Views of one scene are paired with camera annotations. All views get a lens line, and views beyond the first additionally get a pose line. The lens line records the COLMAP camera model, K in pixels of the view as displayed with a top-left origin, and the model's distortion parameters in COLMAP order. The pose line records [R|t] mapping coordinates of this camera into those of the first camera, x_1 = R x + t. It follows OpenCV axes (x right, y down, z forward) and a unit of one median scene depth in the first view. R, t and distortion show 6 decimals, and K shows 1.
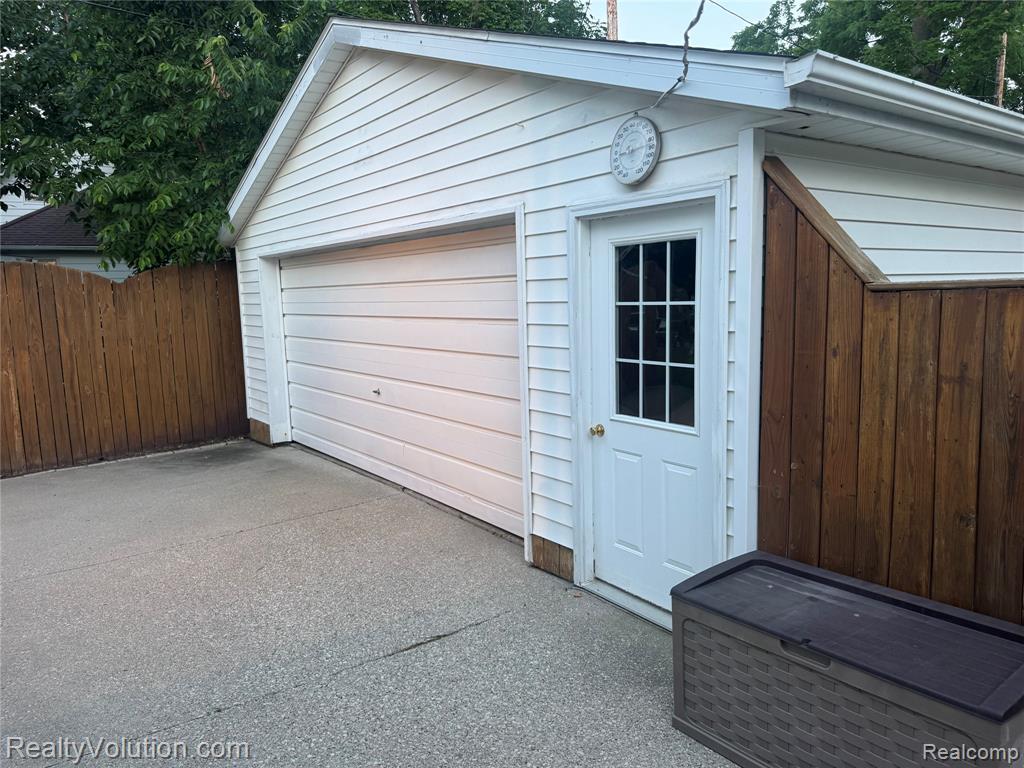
lens RADIAL K [[725.0, 0, 511.2], [0, 725.0, 380.5], [0, 0, 1]] dist [0.087310, -0.108987]
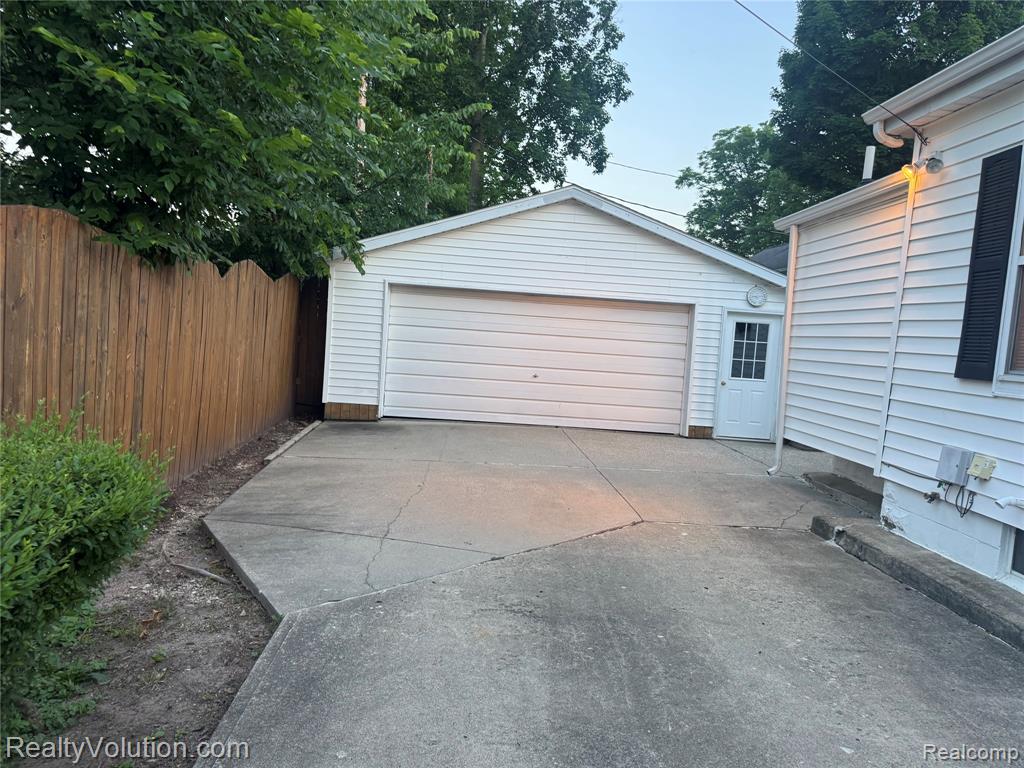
lens RADIAL K [[727.0, 0, 507.0], [0, 727.0, 378.5], [0, 0, 1]] dist [0.106229, -0.147088]
pose [[0.546158, 0.010335, 0.837618, -2.743005], [0.019344, 0.999502, -0.024945, 0.103330], [-0.837459, 0.029827, 0.545686, 0.119970]]
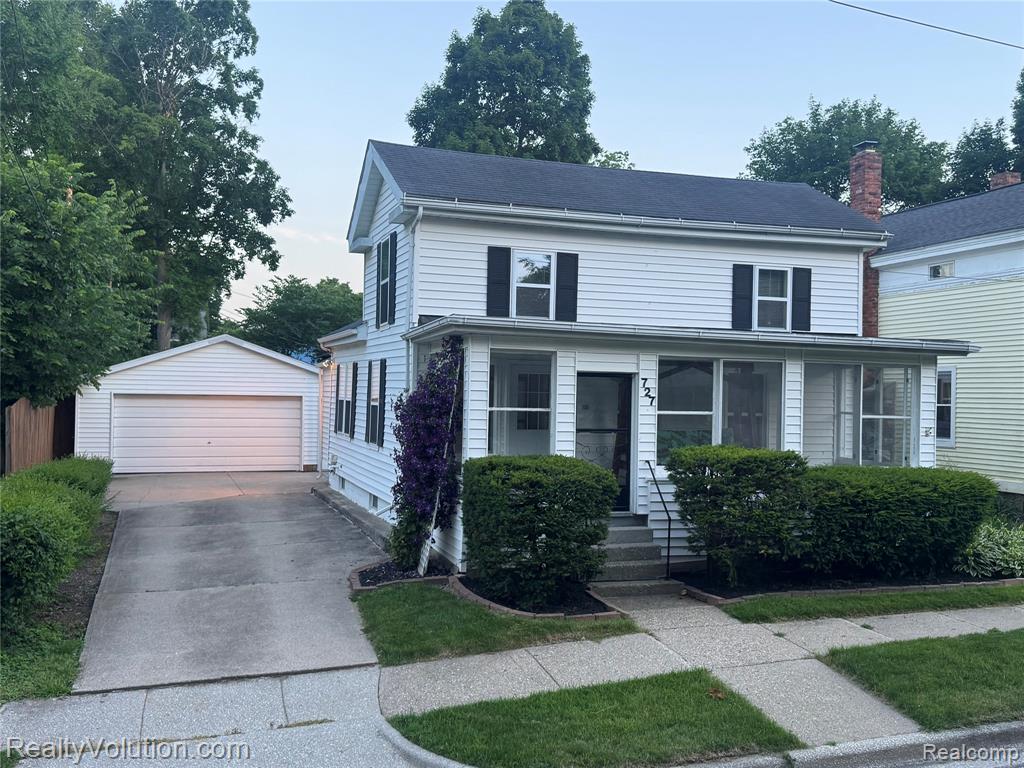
lens RADIAL K [[1014.2, 0, 512.0], [0, 1014.2, 384.0], [0, 0, 1]] dist [0.126695, -0.001877]
pose [[0.294488, 0.039584, 0.954835, -6.230146], [0.089948, 0.993558, -0.068931, 0.289037], [-0.951413, 0.106185, 0.289030, -2.344485]]
